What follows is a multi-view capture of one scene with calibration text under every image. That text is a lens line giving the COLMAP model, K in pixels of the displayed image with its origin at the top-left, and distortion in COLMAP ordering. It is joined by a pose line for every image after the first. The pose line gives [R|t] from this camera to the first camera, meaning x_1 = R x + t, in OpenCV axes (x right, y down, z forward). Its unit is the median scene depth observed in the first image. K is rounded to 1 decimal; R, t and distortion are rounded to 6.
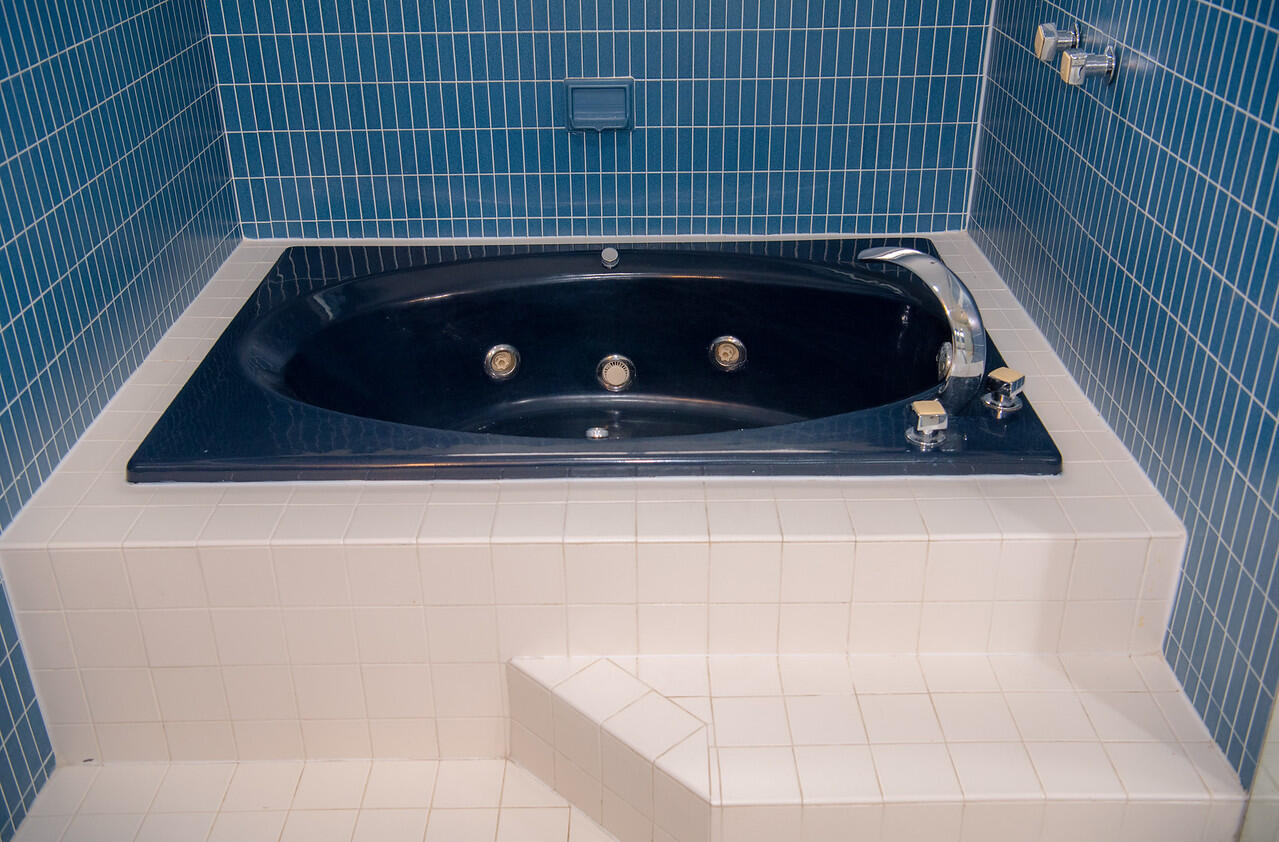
lens RADIAL K [[1259.8, 0, 639.5], [0, 1259.8, 421.0], [0, 0, 1]] dist [0.031769, 0.016637]
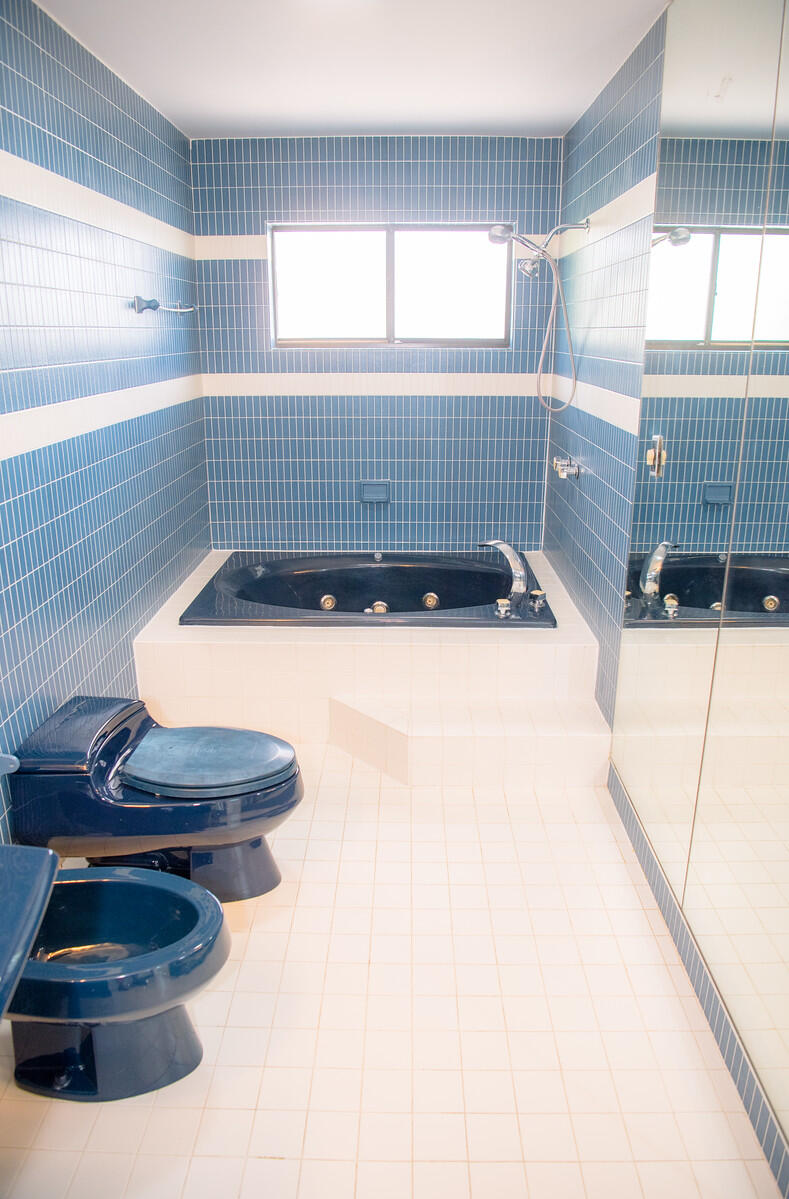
lens RADIAL K [[847.2, 0, 394.5], [0, 847.2, 599.5], [0, 0, 1]] dist [-0.067553, 0.000599]
pose [[0.999661, 0.017329, -0.019408, 0.035653], [-0.020372, 0.985311, -0.169550, 0.196351], [0.016185, 0.169888, 0.985331, -0.457622]]
